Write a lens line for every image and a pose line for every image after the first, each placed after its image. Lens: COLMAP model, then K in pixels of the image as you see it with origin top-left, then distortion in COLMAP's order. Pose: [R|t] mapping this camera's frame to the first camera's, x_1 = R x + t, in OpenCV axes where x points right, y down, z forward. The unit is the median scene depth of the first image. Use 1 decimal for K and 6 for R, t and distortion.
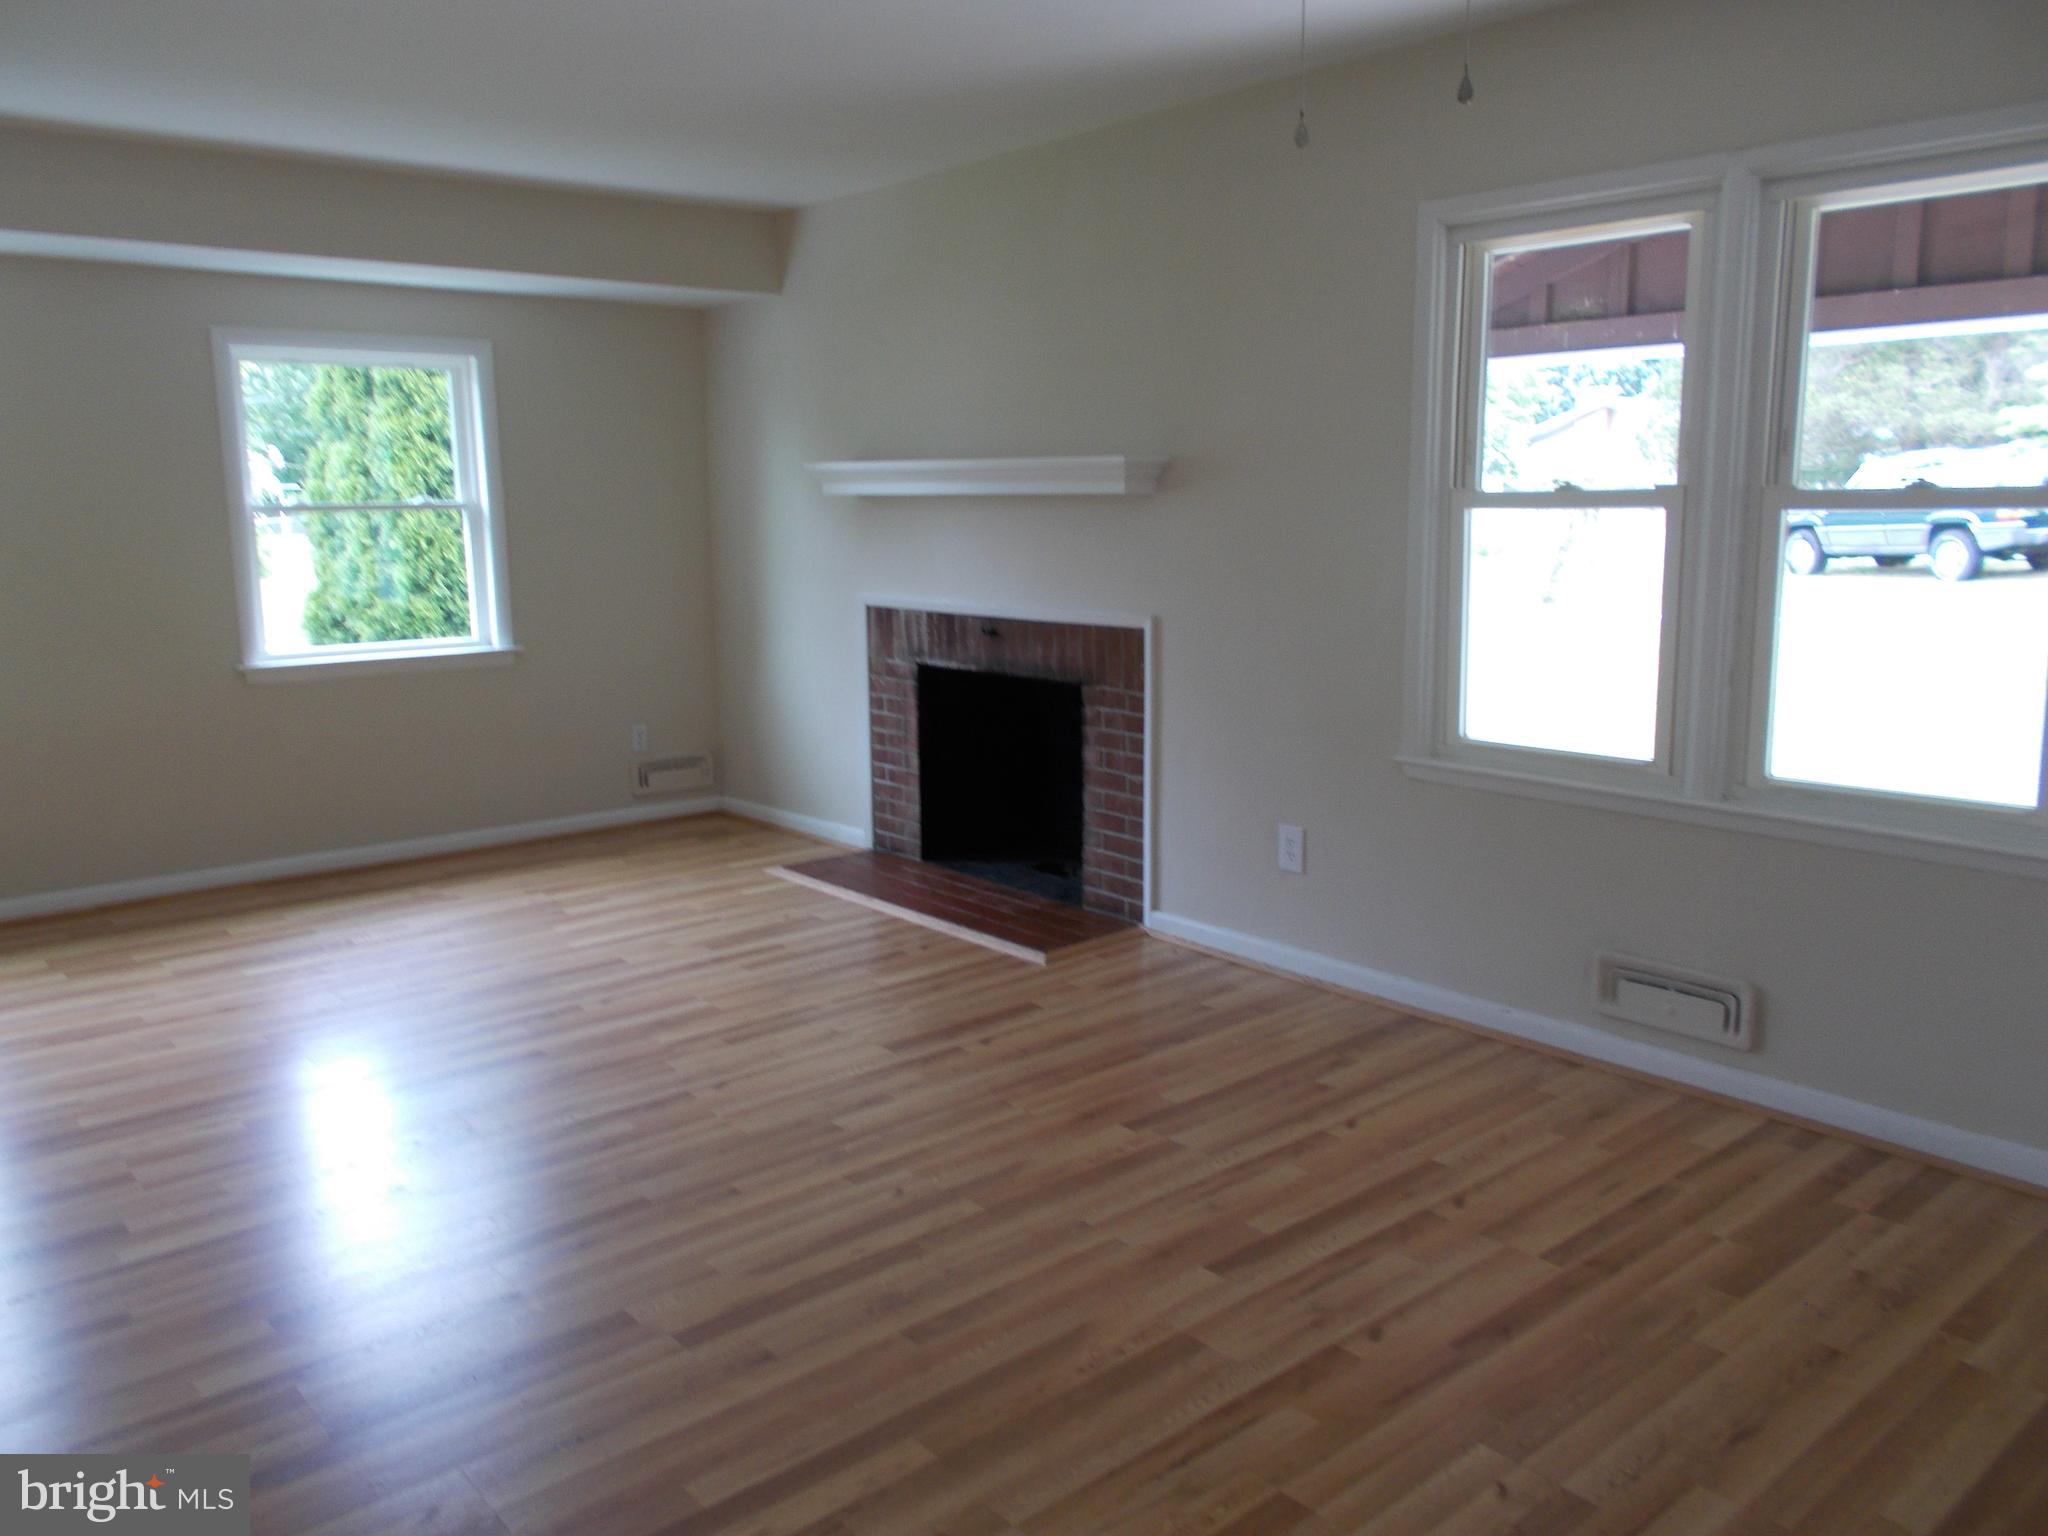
lens RADIAL K [[1586.6, 0, 1024.0], [0, 1586.6, 768.0], [0, 0, 1]] dist [0.000250, 0.001602]
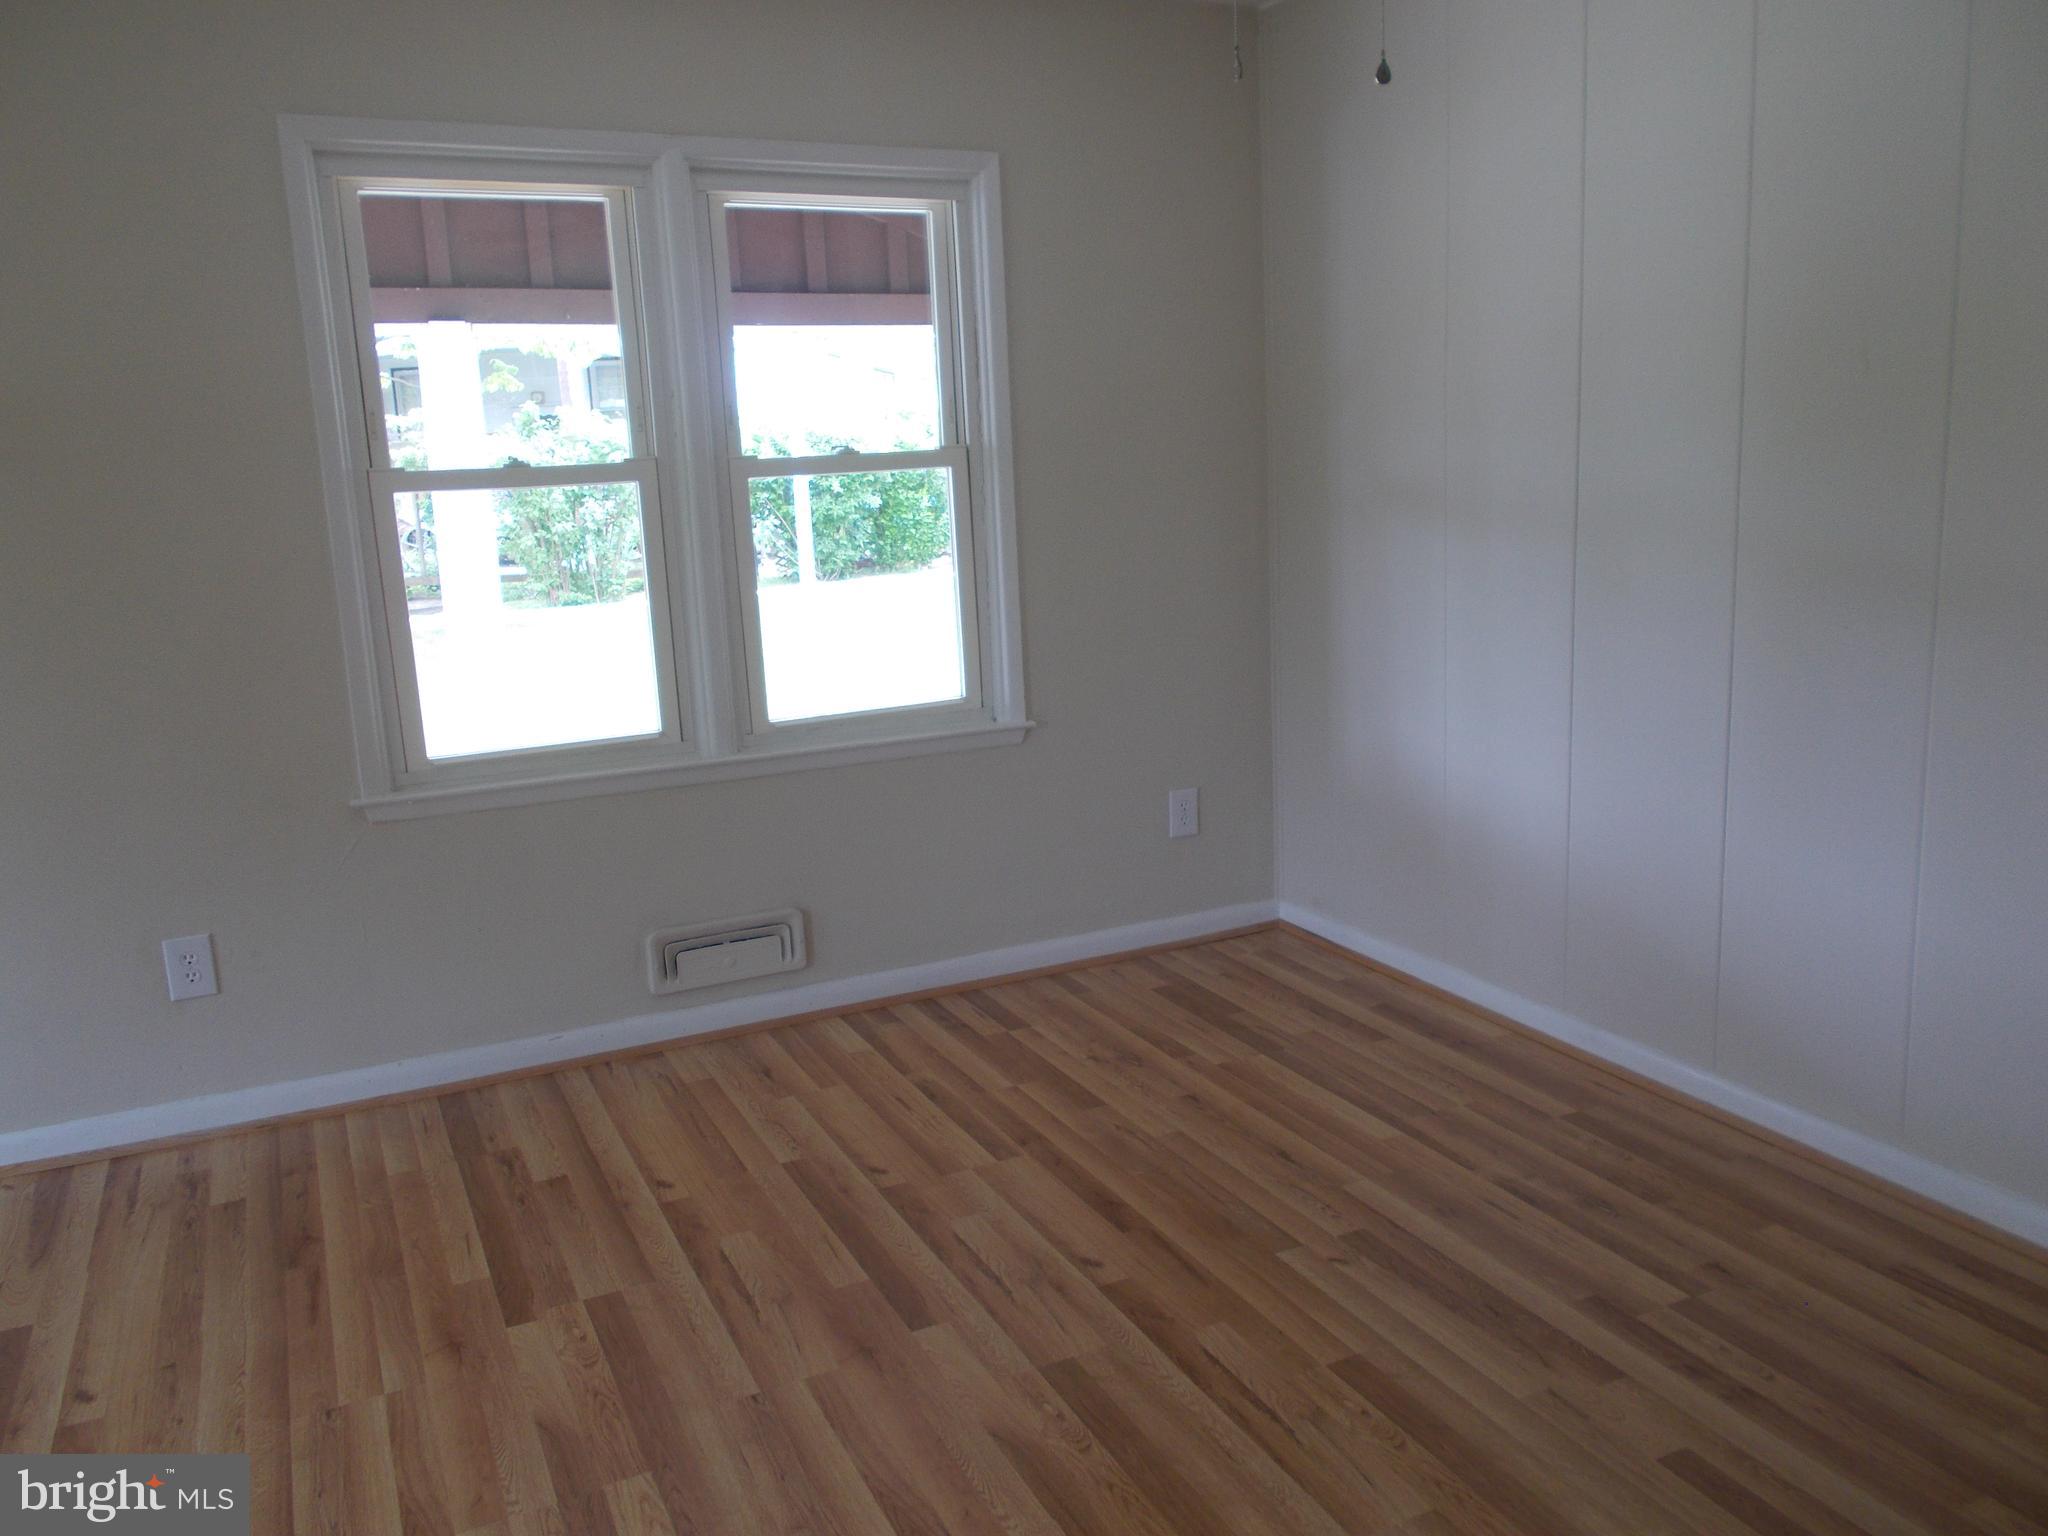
lens RADIAL K [[1549.6, 0, 1054.9], [0, 1549.6, 756.3], [0, 0, 1]] dist [0.003624, -0.036757]
pose [[0.241474, -0.181857, 0.953215, -0.418755], [0.201933, 0.970197, 0.133942, -0.061343], [-0.949165, 0.160142, 0.271000, 0.431540]]
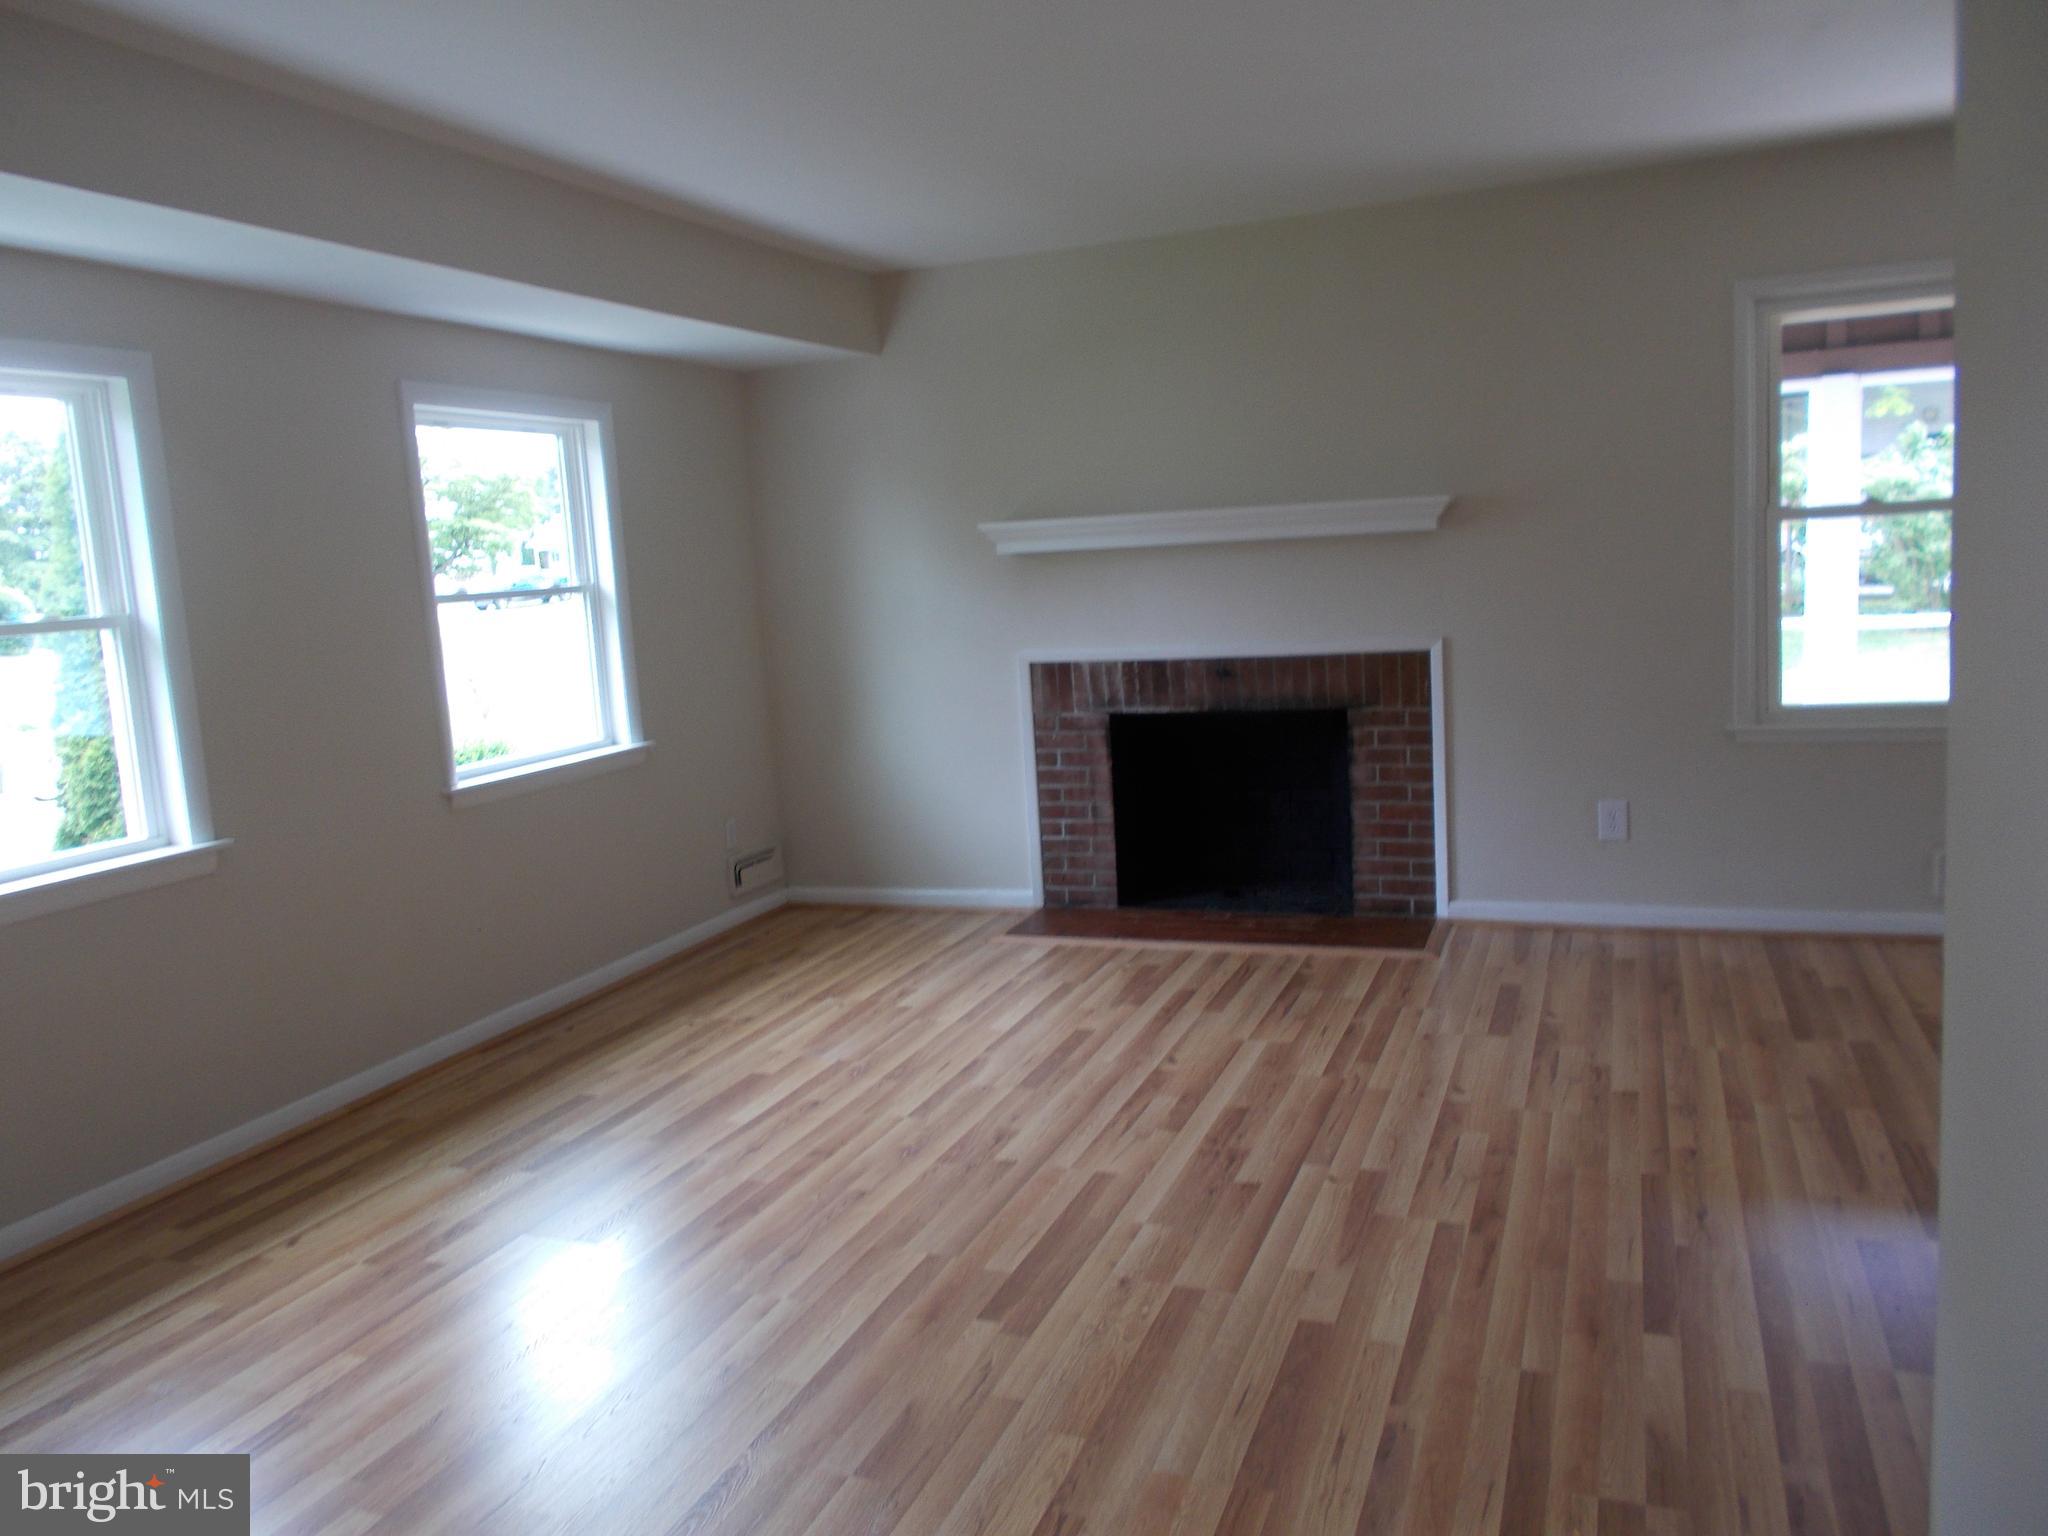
lens RADIAL K [[1586.6, 0, 1024.0], [0, 1586.6, 768.0], [0, 0, 1]] dist [0.000250, 0.001602]
pose [[0.878181, -0.108326, 0.465901, -0.794289], [0.133681, 0.990789, -0.021608, -0.021852], [-0.459269, 0.081258, 0.884573, 0.168907]]
